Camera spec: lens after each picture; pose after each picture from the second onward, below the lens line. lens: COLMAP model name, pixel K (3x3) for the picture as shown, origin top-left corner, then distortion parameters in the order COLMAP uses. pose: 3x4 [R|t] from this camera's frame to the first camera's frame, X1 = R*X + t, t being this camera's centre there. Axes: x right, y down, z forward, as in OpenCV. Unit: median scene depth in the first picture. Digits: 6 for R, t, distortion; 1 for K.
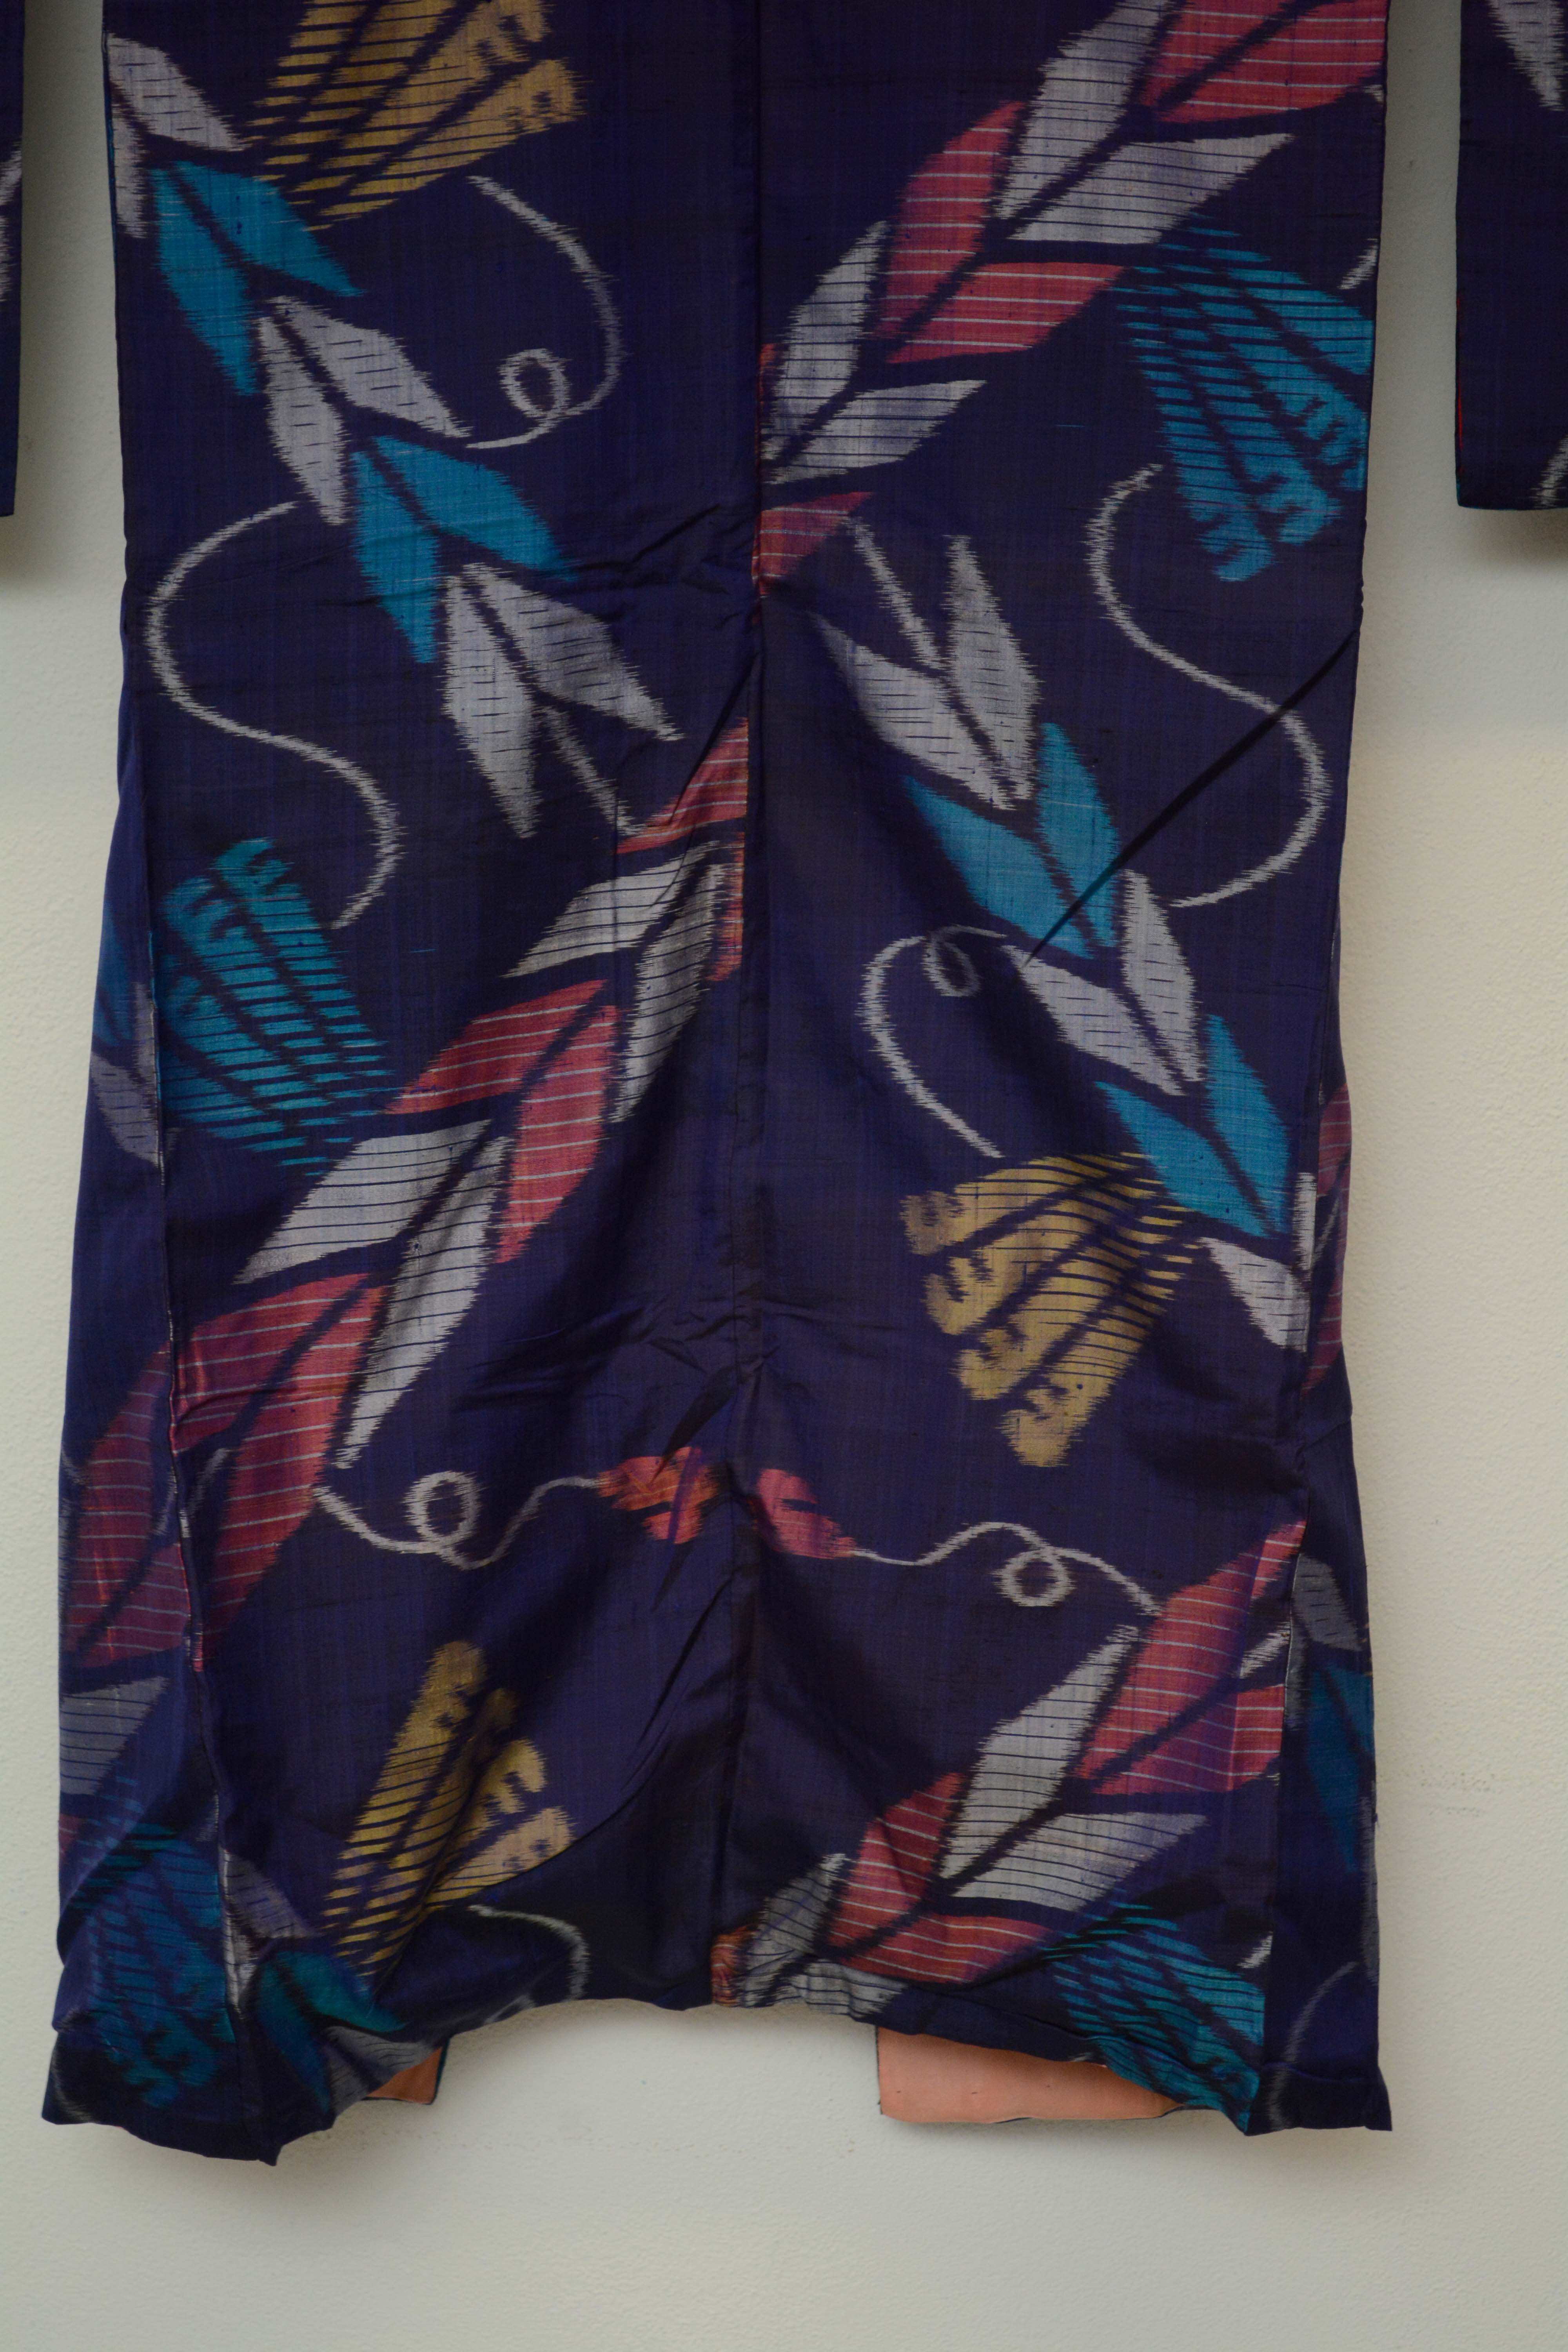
lens RADIAL K [[5513.8, 0, 732.7], [0, 5513.8, 1264.2], [0, 0, 1]] dist [0.055652, 0.000000]
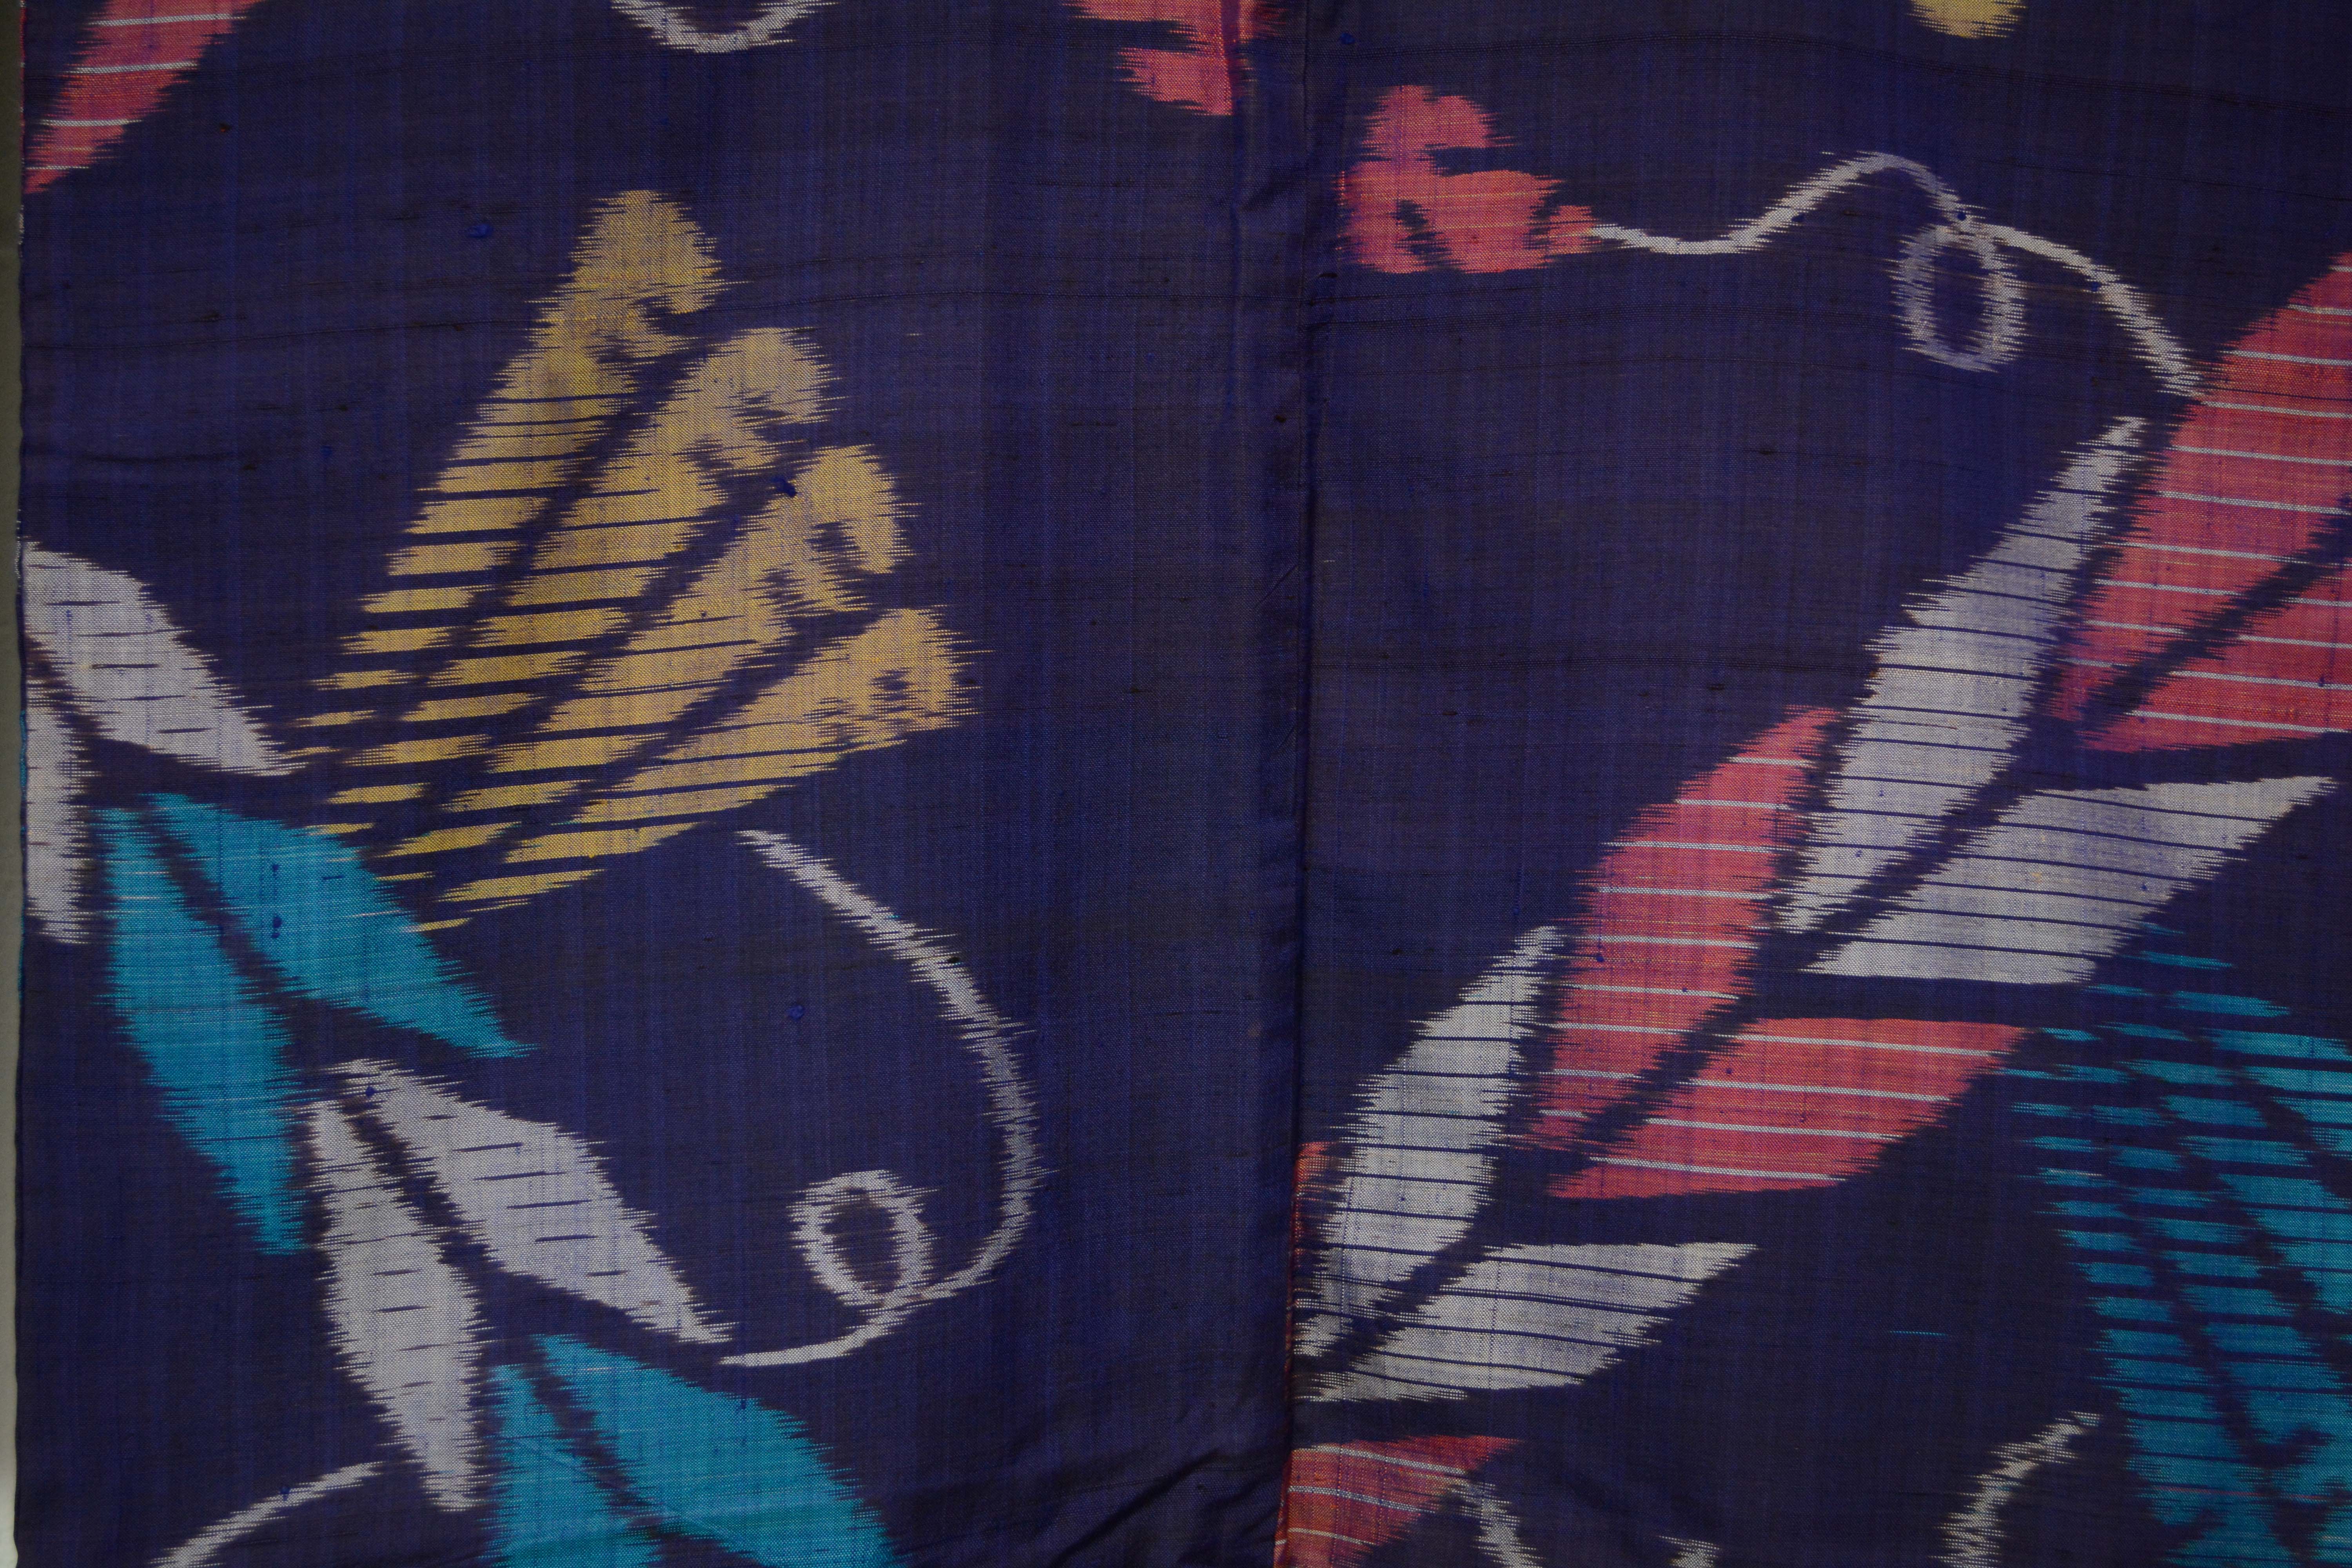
lens RADIAL K [[3593.3, 0, 1160.1], [0, 3593.3, 775.7], [0, 0, 1]] dist [-0.030603, 0.000000]
pose [[0.999270, 0.019464, 0.032878, -0.020328], [-0.014295, 0.988477, -0.150693, -0.151775], [-0.035433, 0.150113, 0.988034, 0.668891]]
